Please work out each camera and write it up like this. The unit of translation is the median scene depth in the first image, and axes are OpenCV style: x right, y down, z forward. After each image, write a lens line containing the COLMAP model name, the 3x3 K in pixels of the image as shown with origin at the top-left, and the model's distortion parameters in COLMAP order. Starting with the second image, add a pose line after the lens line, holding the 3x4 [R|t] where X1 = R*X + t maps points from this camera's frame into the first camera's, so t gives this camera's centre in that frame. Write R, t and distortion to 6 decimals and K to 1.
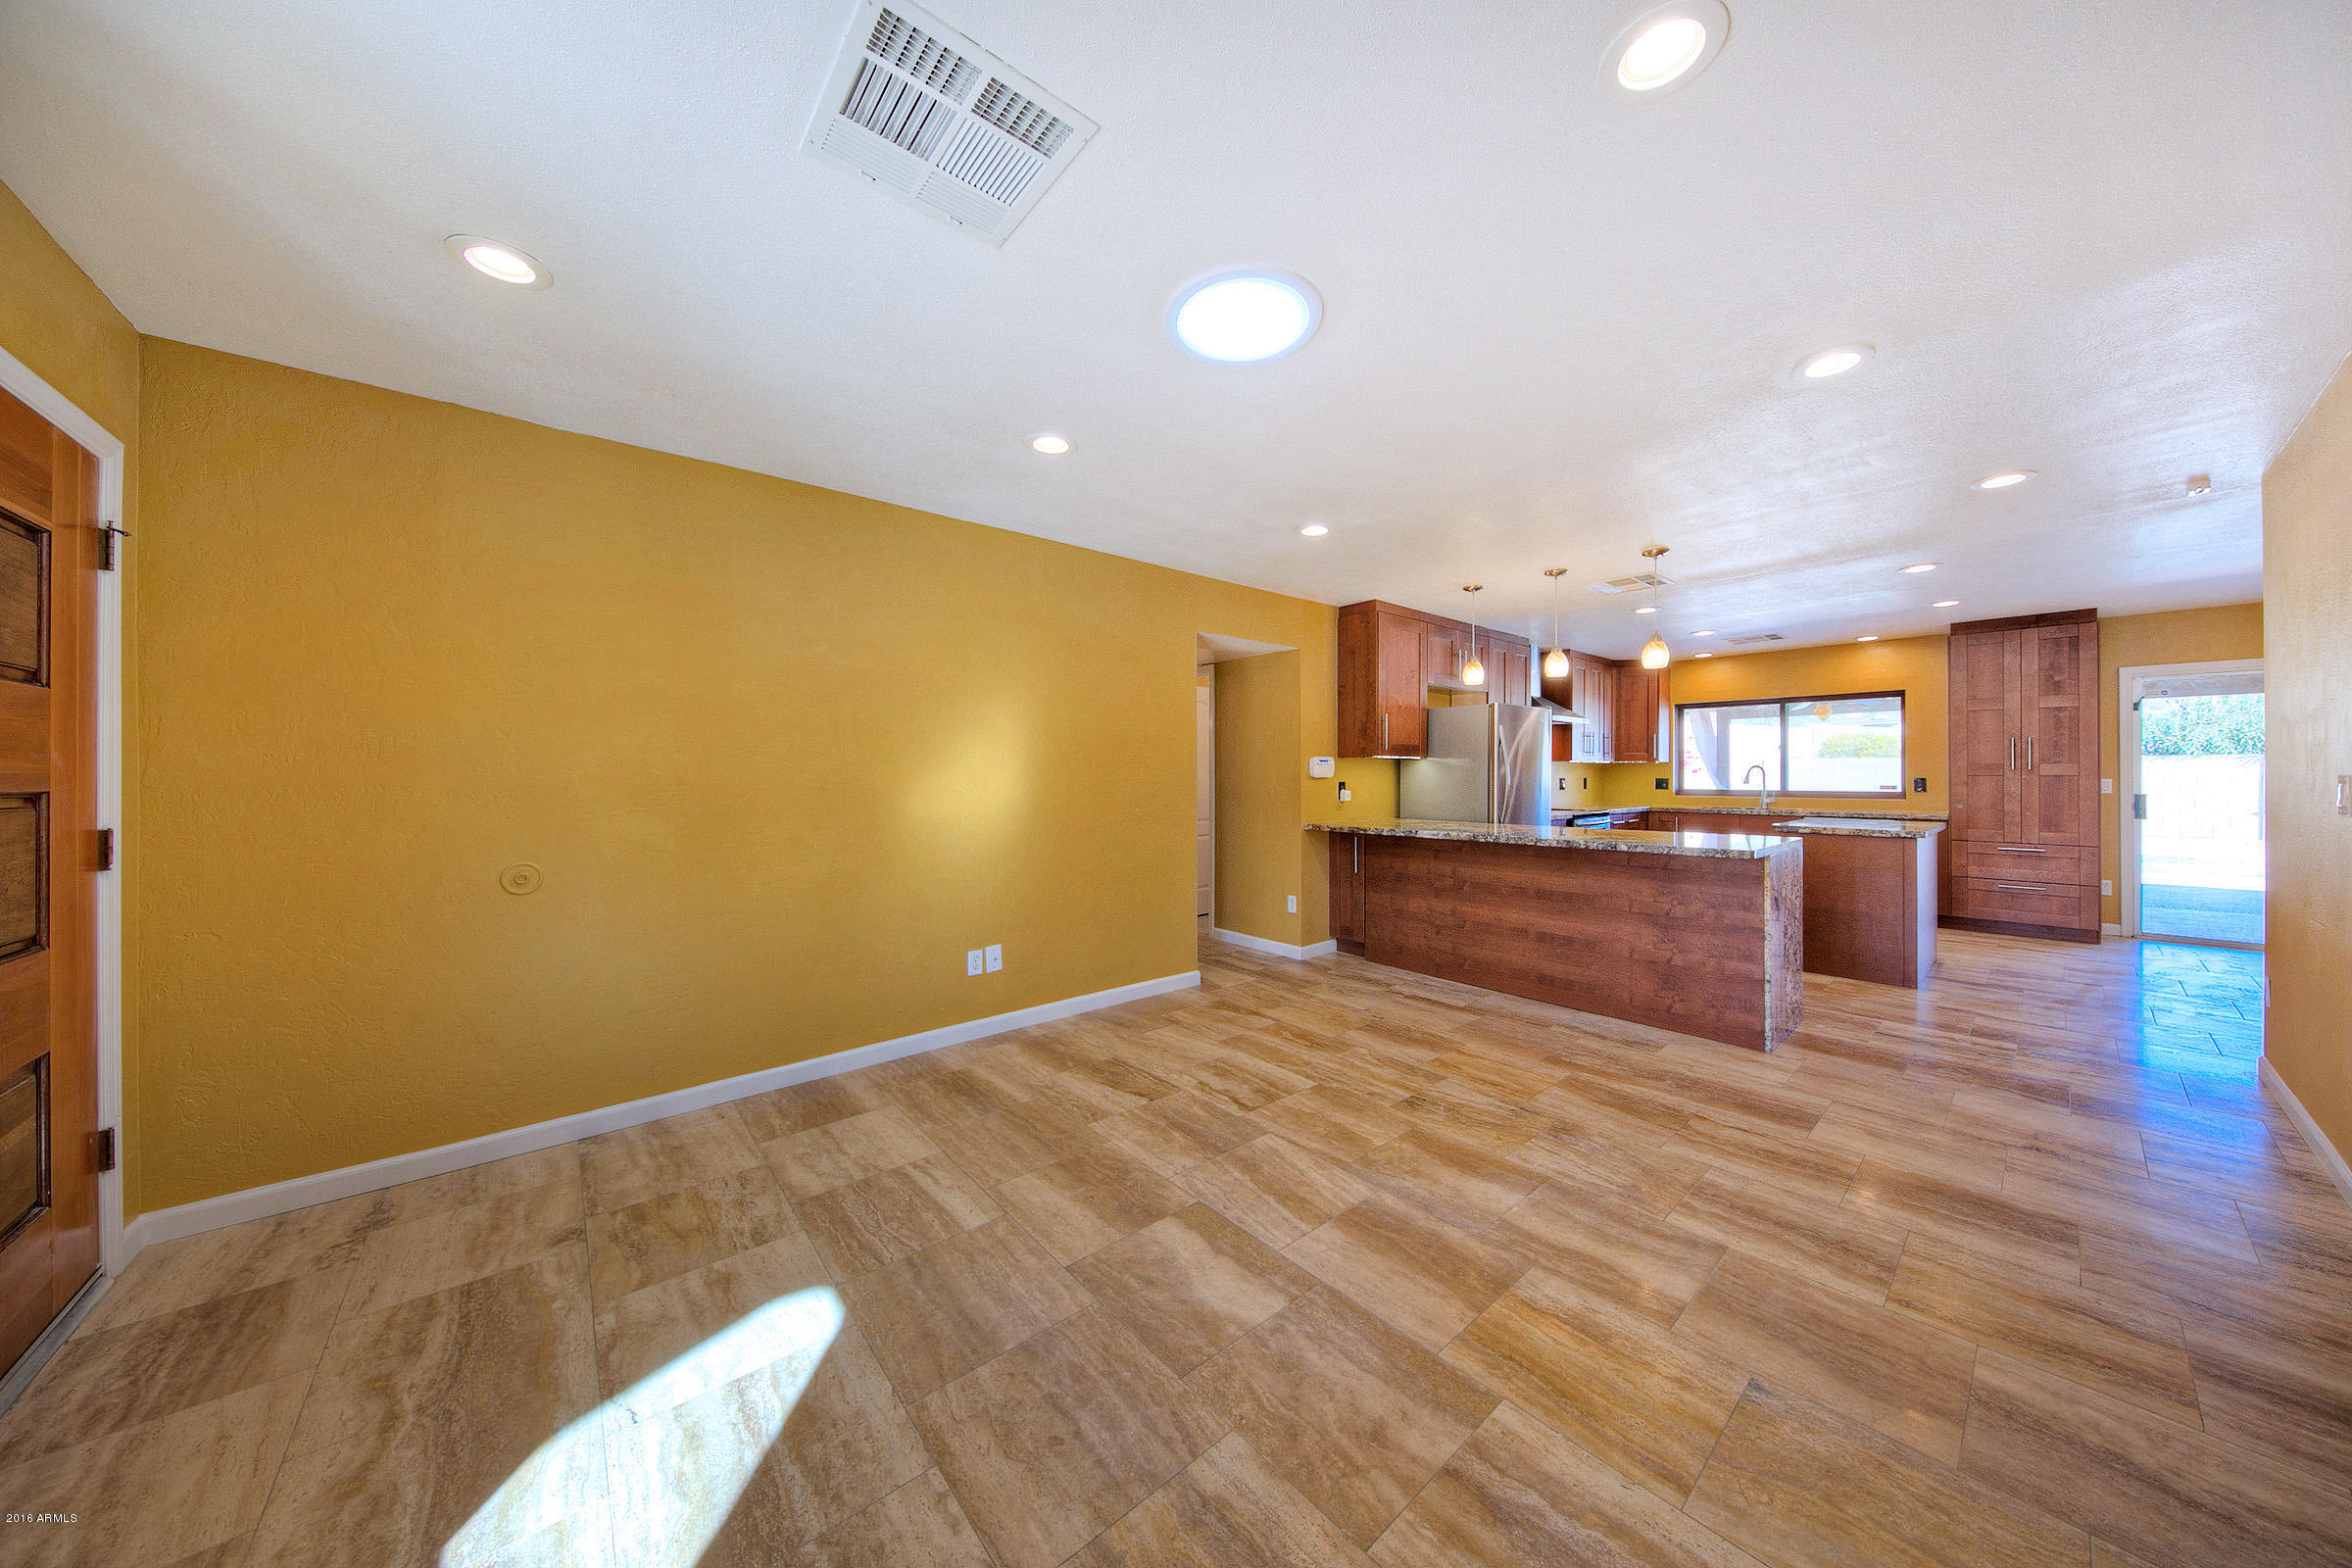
lens RADIAL K [[745.3, 0, 1184.7], [0, 745.3, 773.0], [0, 0, 1]] dist [0.010298, -0.006361]
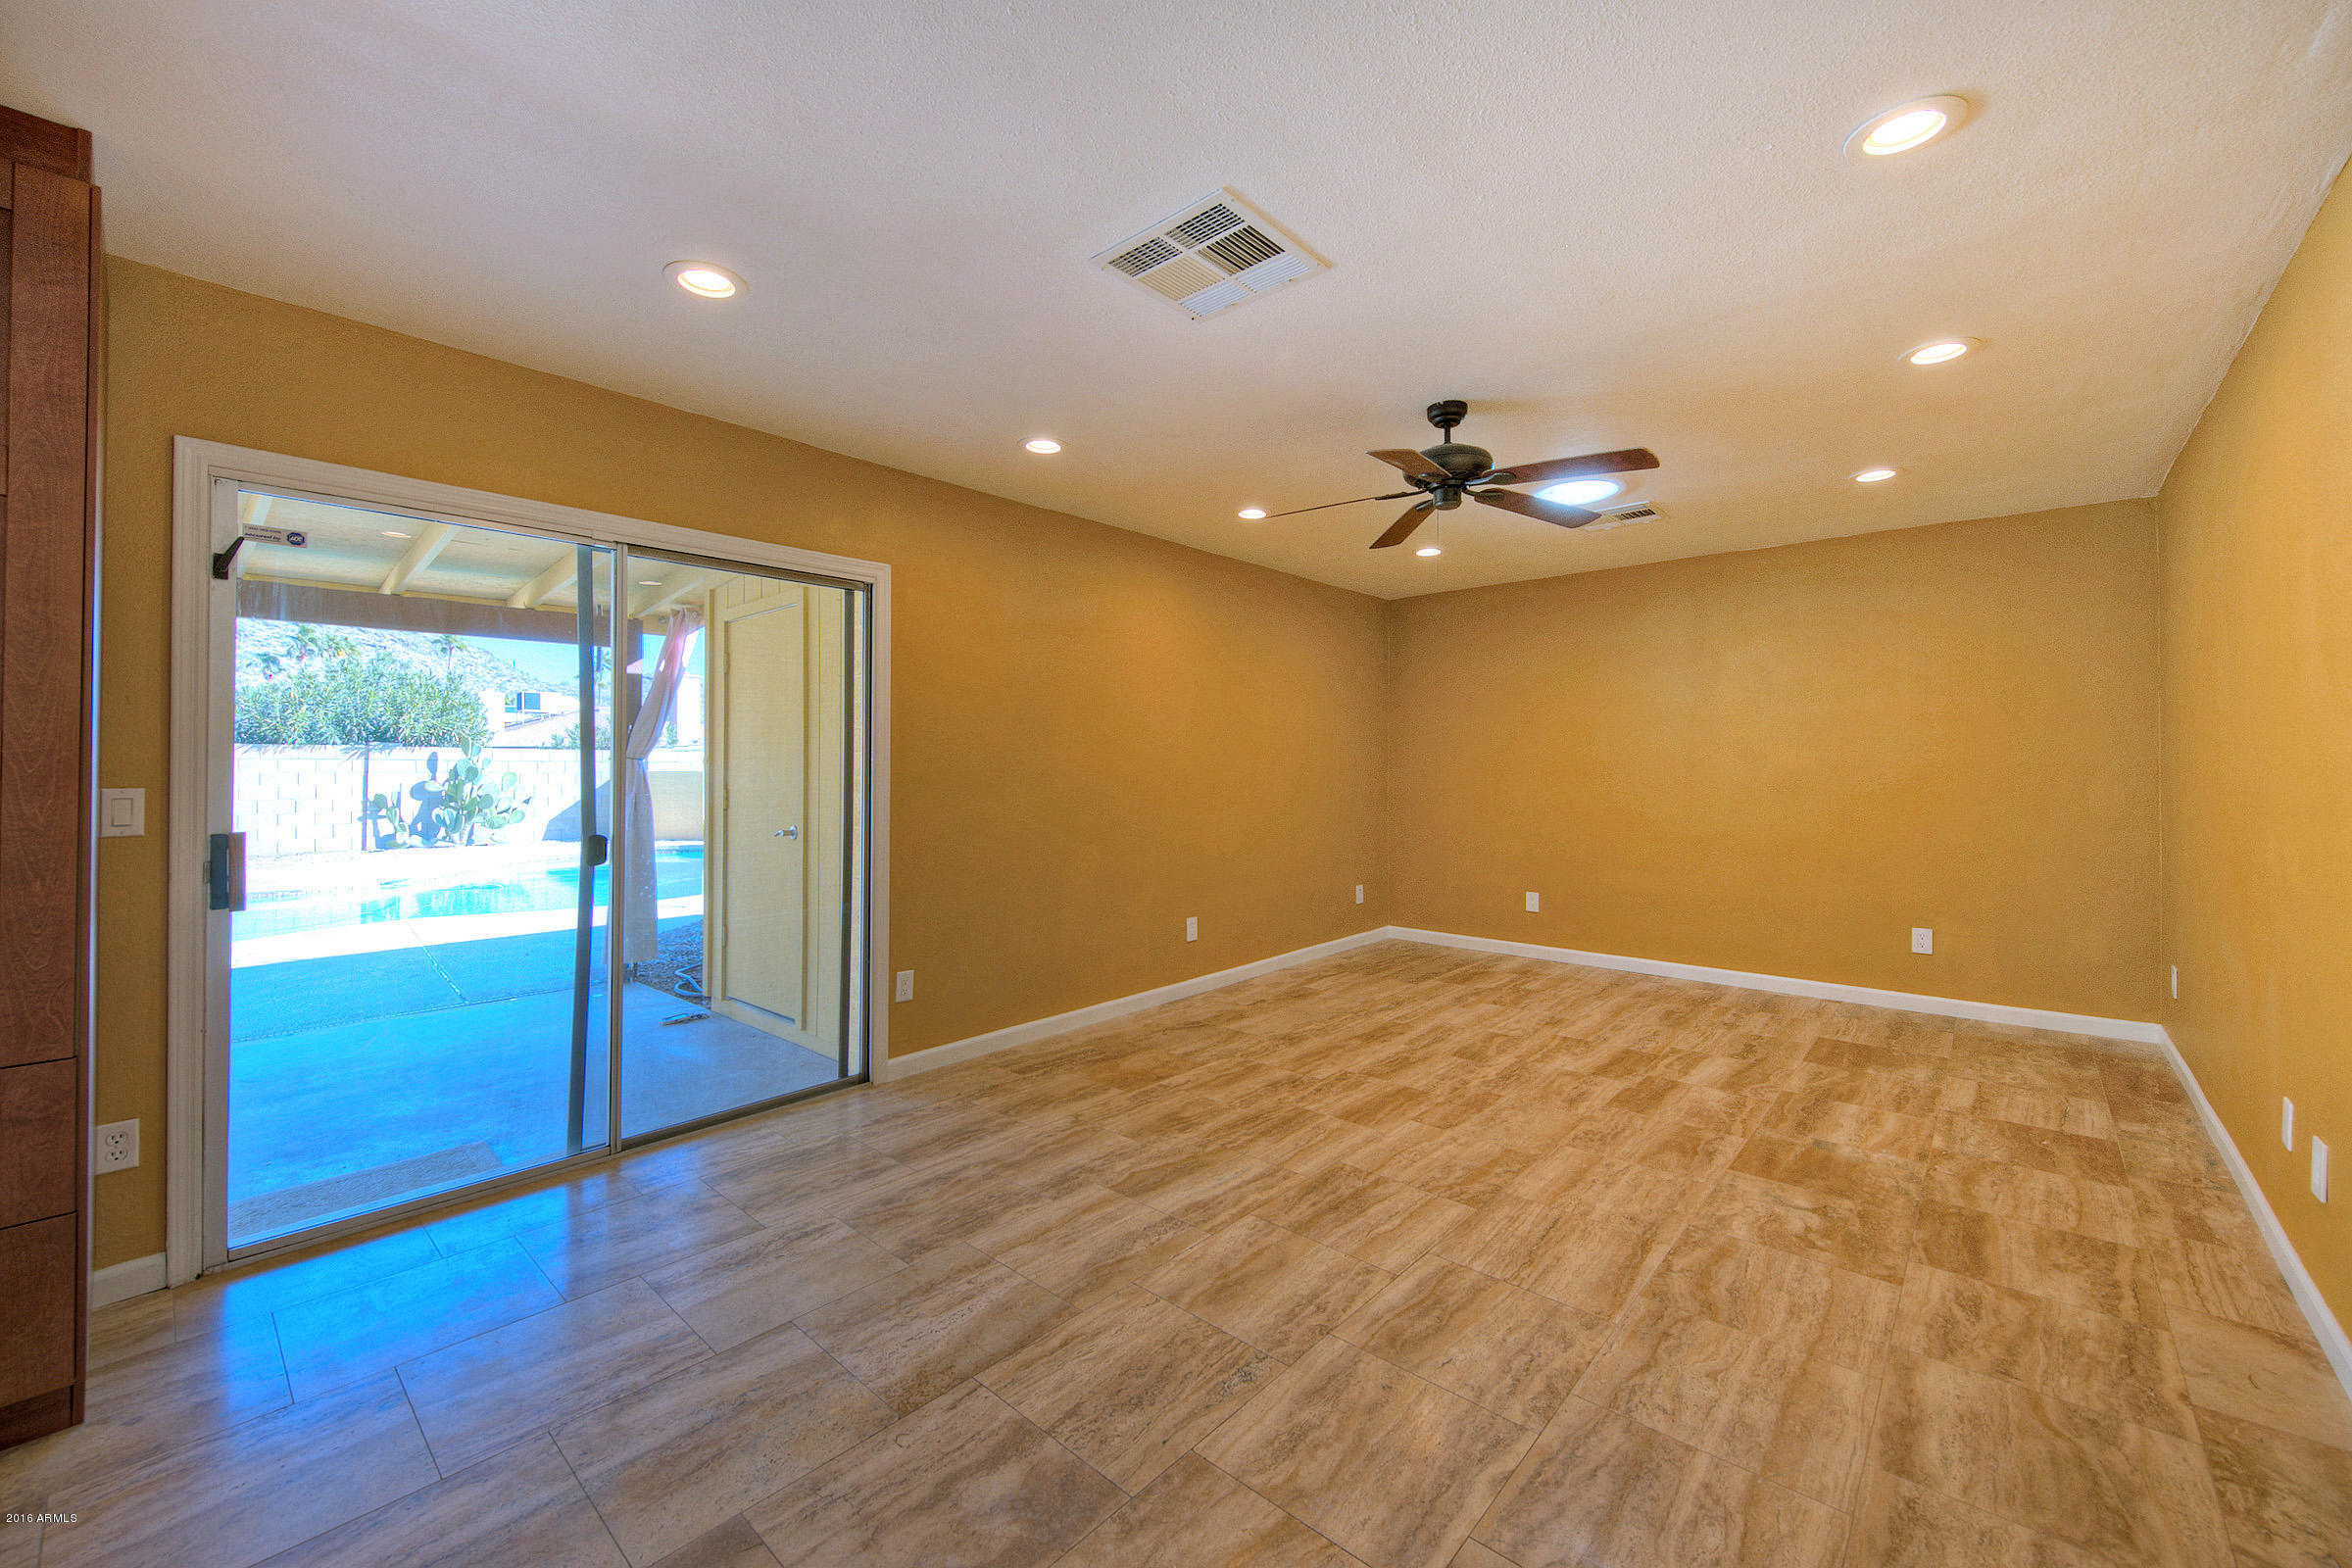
lens RADIAL K [[918.9, 0, 1188.0], [0, 918.9, 752.9], [0, 0, 1]] dist [0.003722, -0.000053]
pose [[-0.141142, 0.015087, 0.989874, 1.365984], [0.000296, 0.999884, -0.015197, -0.000149], [-0.989989, -0.001852, -0.141130, 1.065148]]
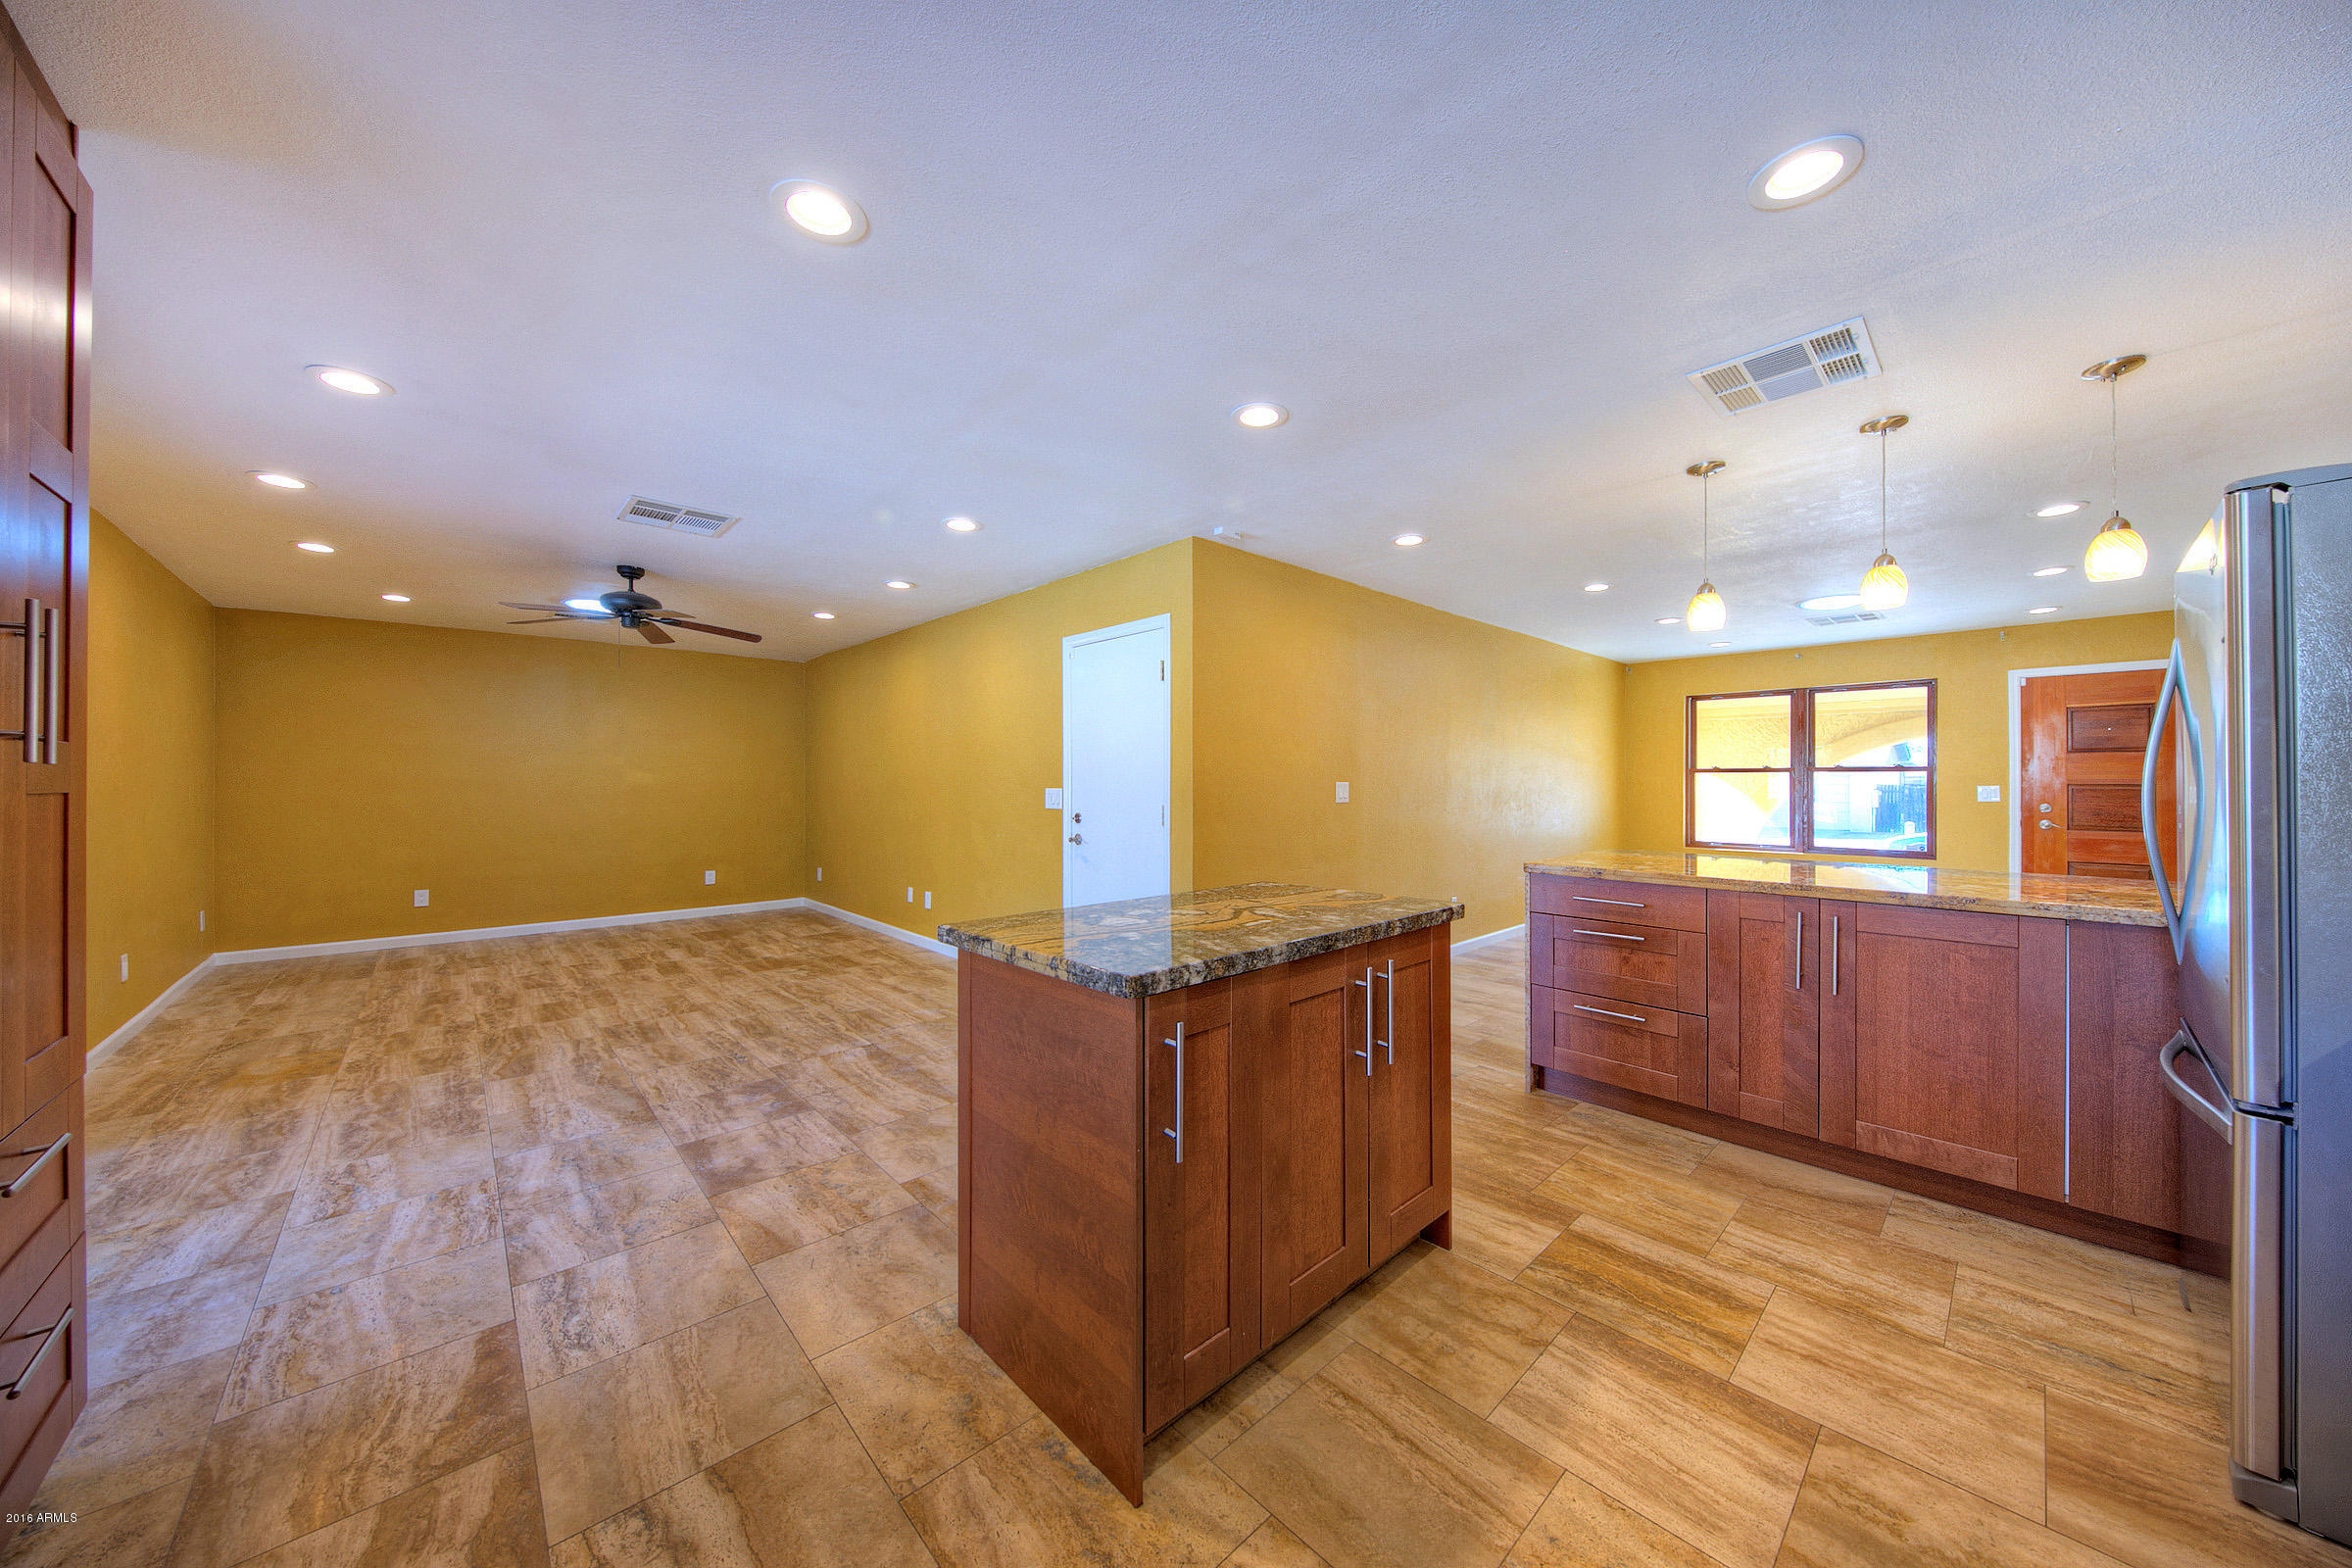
lens RADIAL K [[795.5, 0, 1178.9], [0, 795.5, 780.2], [0, 0, 1]] dist [0.001694, -0.002773]
pose [[-0.999000, 0.004205, -0.044510, 1.377144], [0.004363, 0.999985, -0.003452, 0.002230], [0.044494, -0.003643, -0.999003, 2.058117]]
